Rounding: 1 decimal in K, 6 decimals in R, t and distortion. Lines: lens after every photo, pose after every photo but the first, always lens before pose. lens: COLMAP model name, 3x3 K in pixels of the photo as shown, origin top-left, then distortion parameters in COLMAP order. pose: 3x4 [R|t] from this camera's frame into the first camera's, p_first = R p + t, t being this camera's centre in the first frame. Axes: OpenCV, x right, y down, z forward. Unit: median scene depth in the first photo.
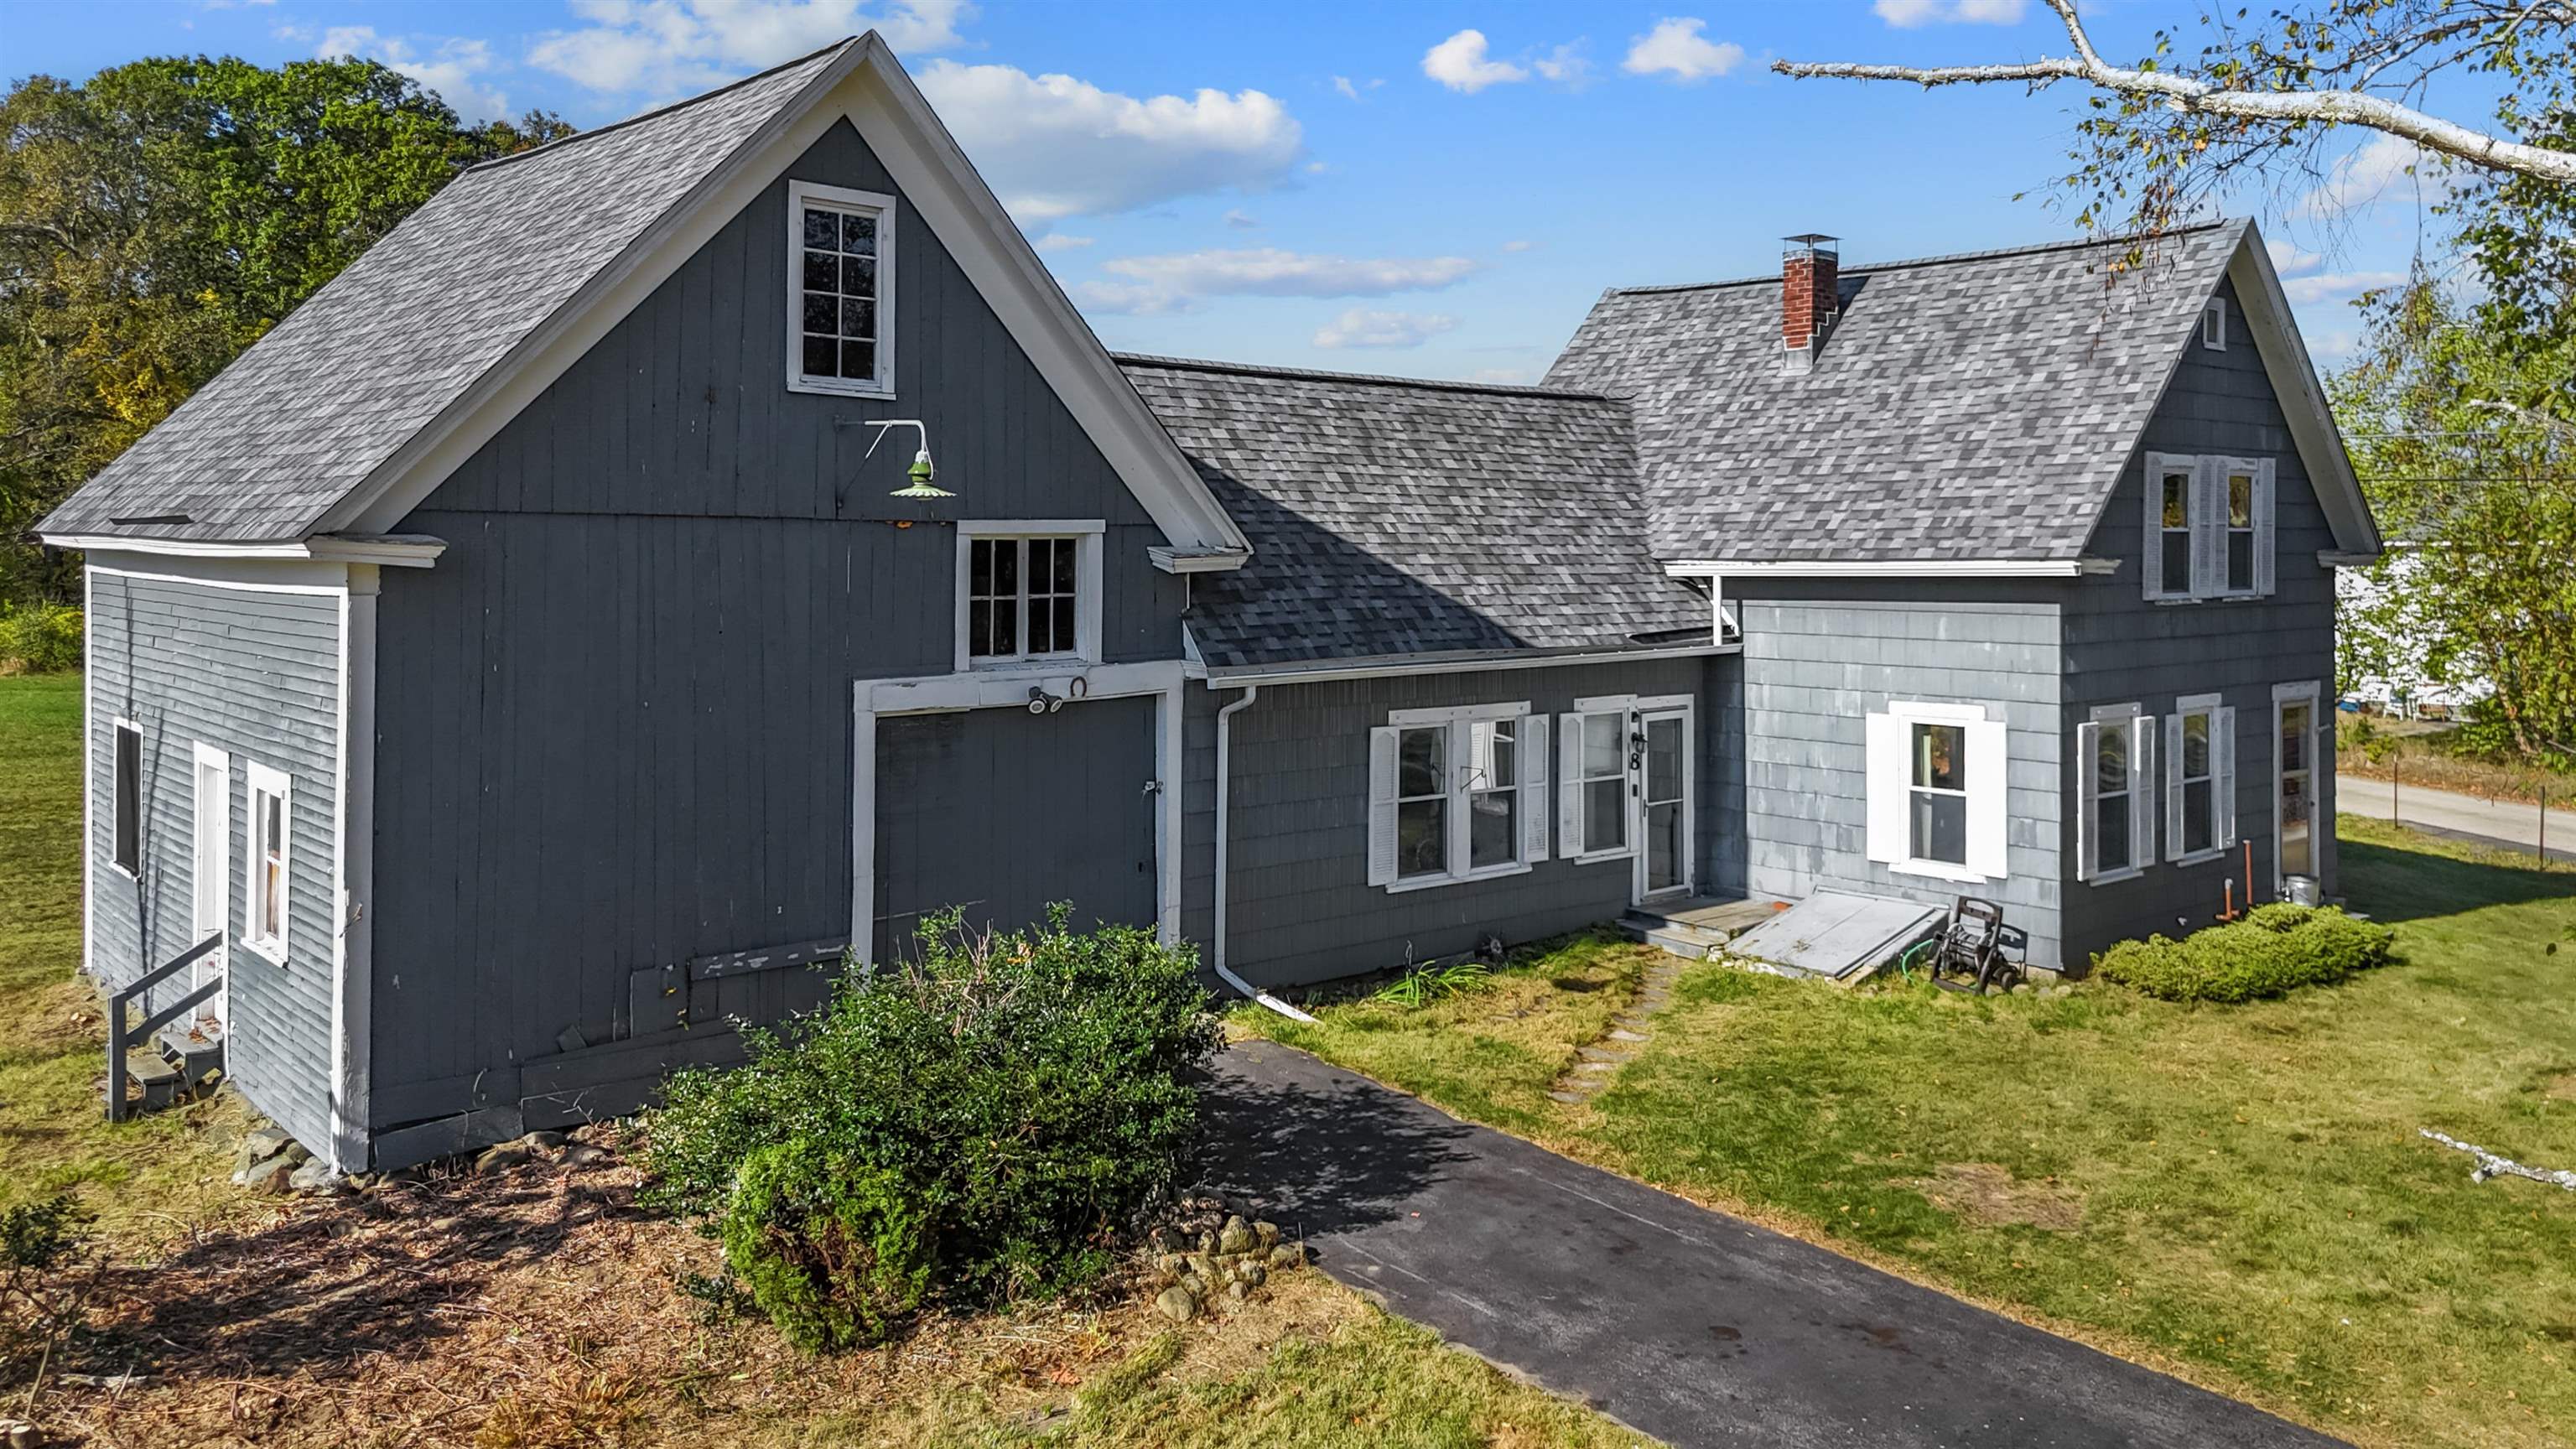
lens RADIAL K [[1932.0, 0, 1300.2], [0, 1932.0, 500.2], [0, 0, 1]] dist [0.039663, -0.002003]
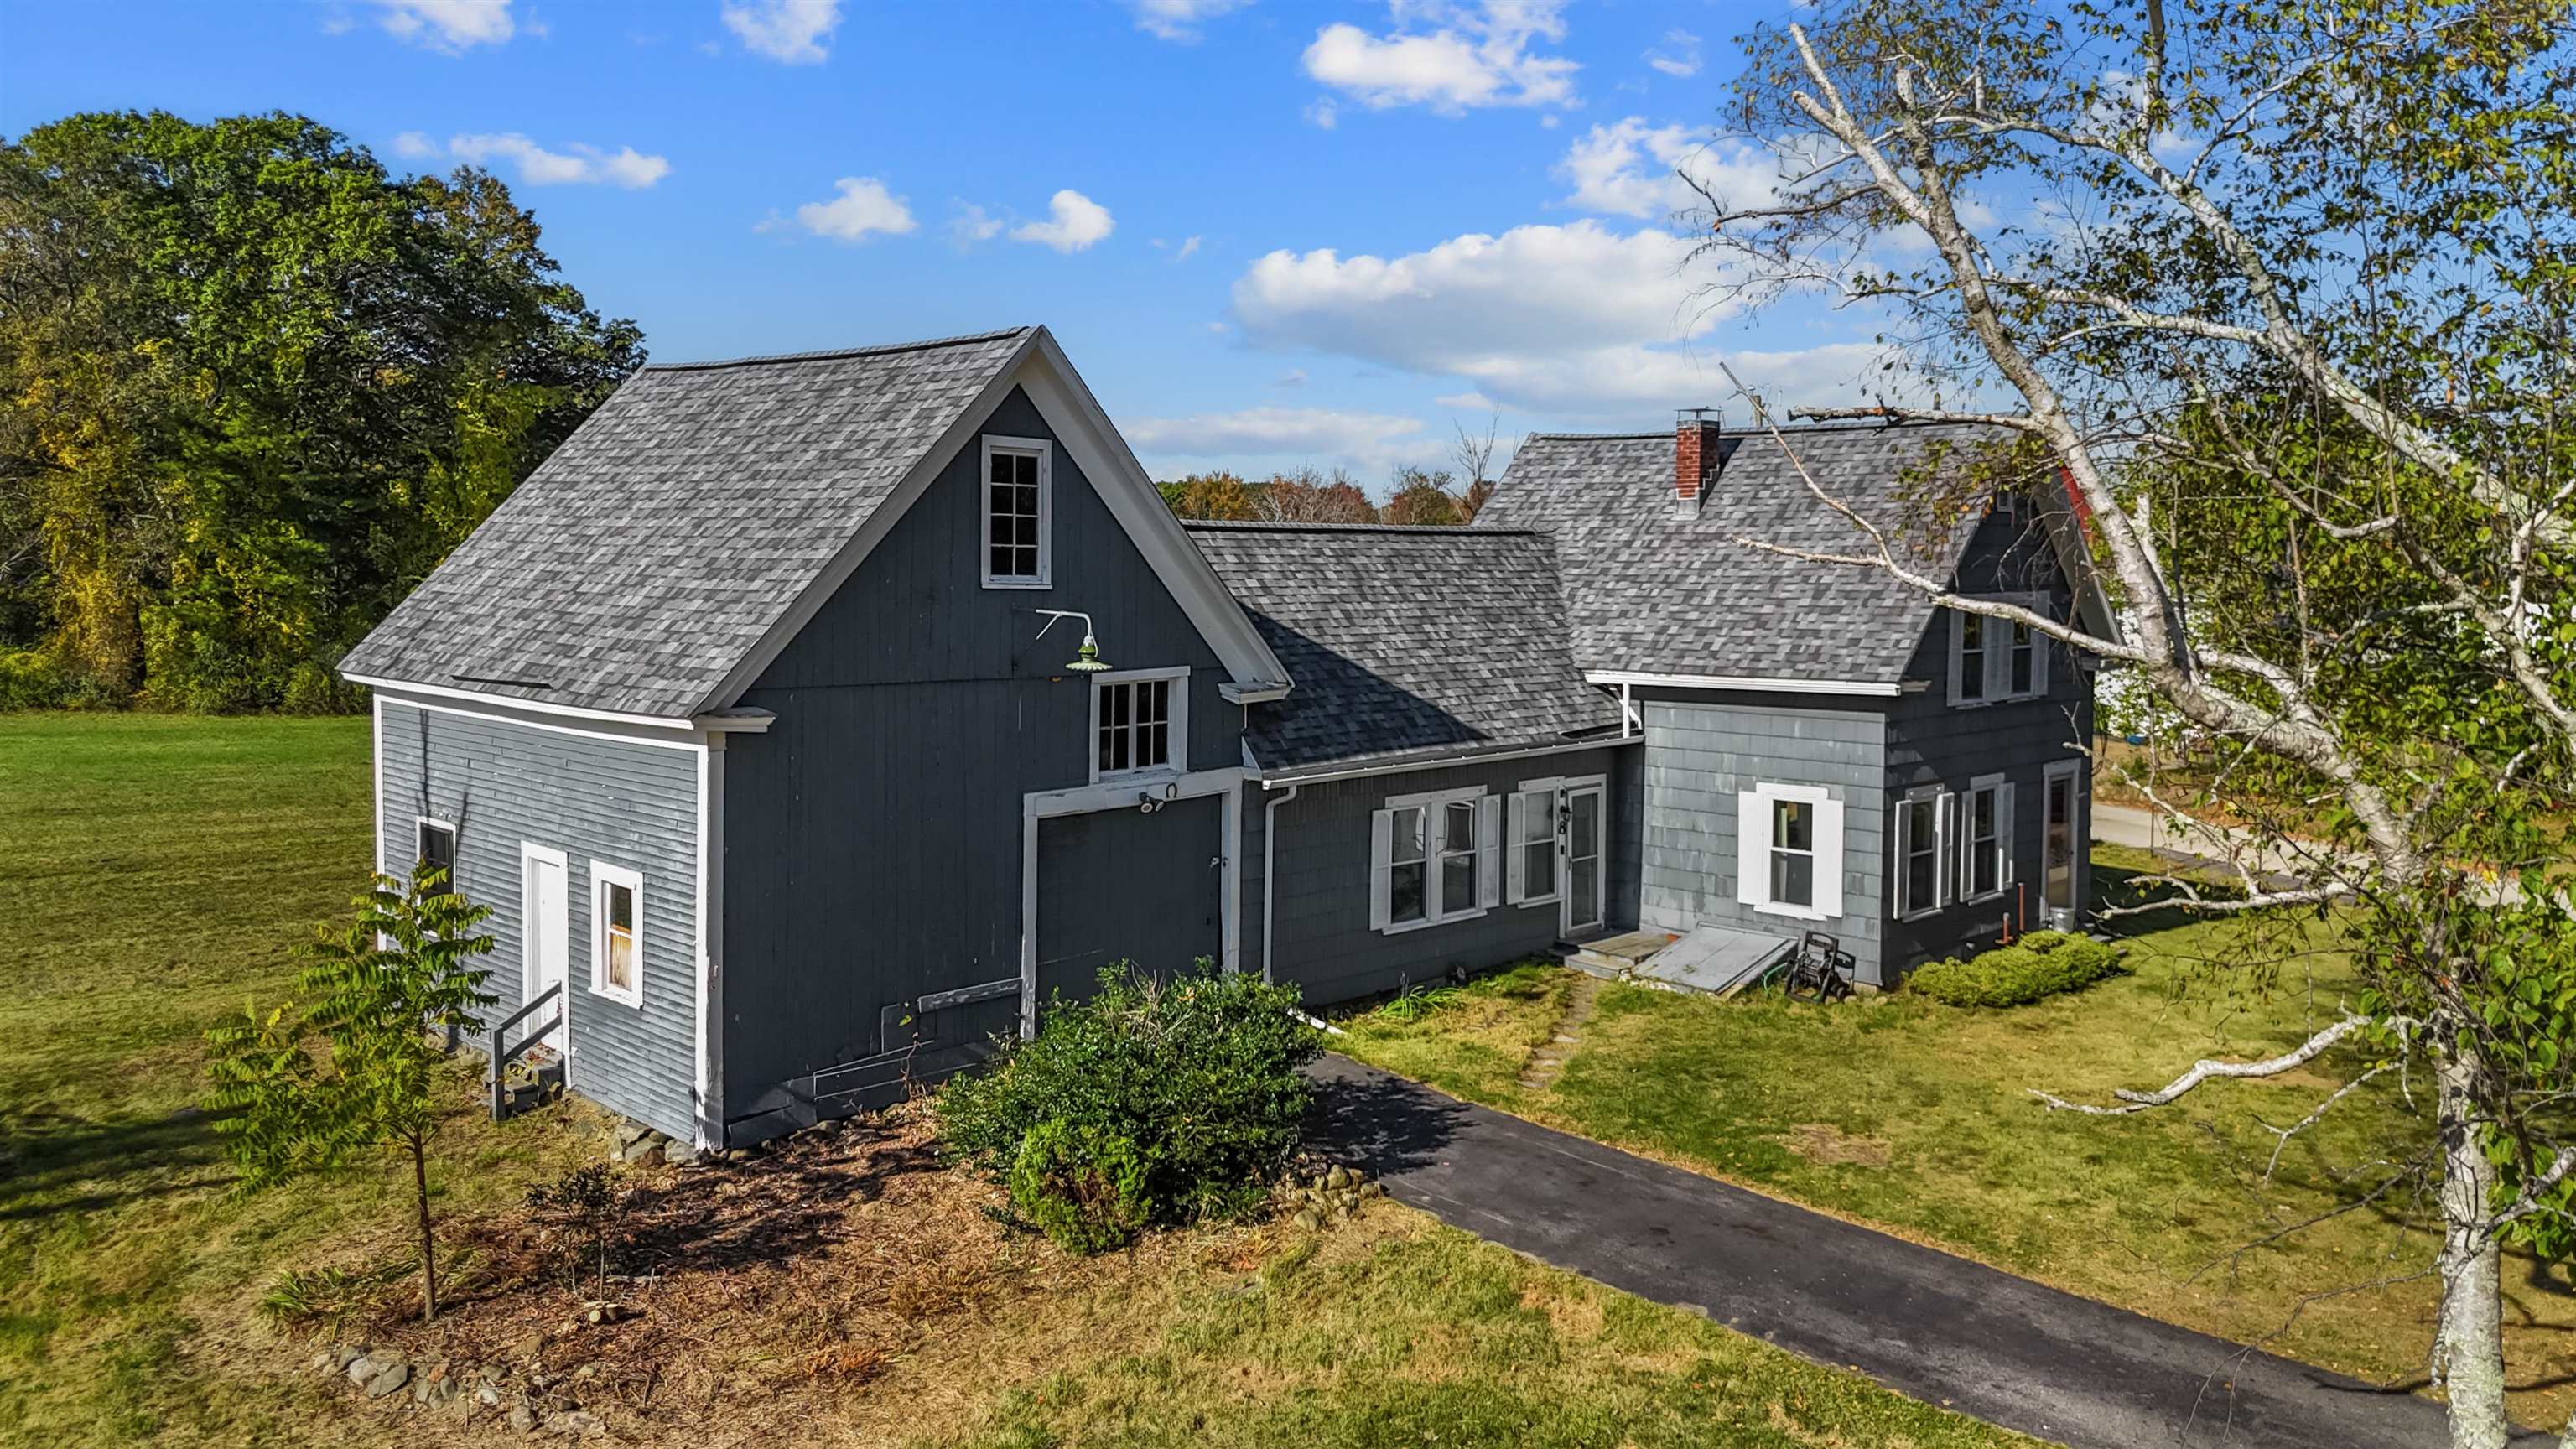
lens RADIAL K [[1932.1, 0, 1294.3], [0, 1932.1, 602.9], [0, 0, 1]] dist [0.069483, -0.003685]
pose [[0.997491, -0.000865, 0.070788, -0.117914], [-0.002788, 0.998670, 0.051492, -0.098683], [-0.070739, -0.051560, 0.996161, -0.325844]]
